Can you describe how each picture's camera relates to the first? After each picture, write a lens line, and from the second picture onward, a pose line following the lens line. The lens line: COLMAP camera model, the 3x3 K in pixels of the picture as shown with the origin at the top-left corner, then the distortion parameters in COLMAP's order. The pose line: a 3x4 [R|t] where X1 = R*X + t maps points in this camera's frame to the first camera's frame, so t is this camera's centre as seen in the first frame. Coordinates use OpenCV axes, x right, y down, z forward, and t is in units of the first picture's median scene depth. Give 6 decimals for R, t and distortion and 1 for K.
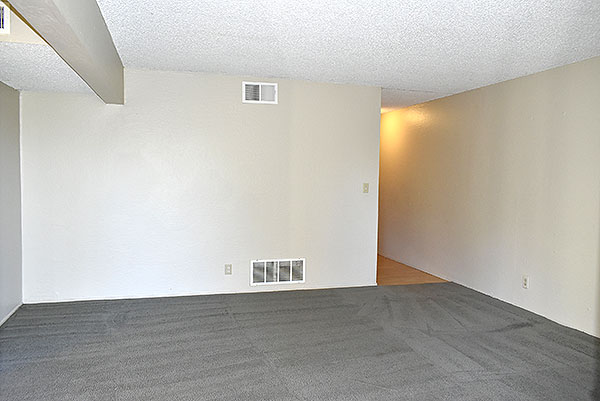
lens RADIAL K [[464.1, 0, 300.0], [0, 464.1, 200.5], [0, 0, 1]] dist [-0.012346, -0.000962]
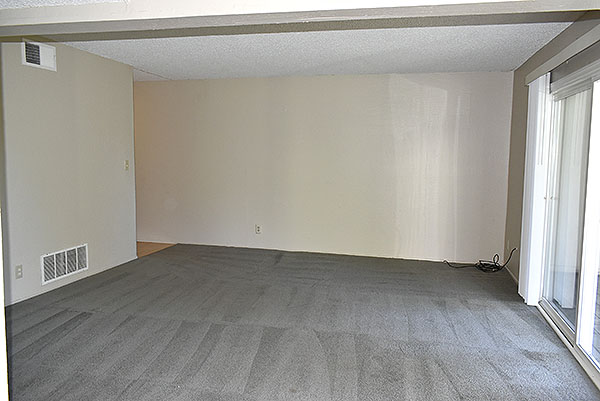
lens RADIAL K [[464.1, 0, 300.0], [0, 464.1, 200.5], [0, 0, 1]] dist [-0.012346, -0.000962]
pose [[0.498994, -0.097160, 0.861141, -0.584421], [0.039709, 0.995215, 0.089278, -0.026951], [-0.865695, -0.010354, 0.500465, 0.171248]]
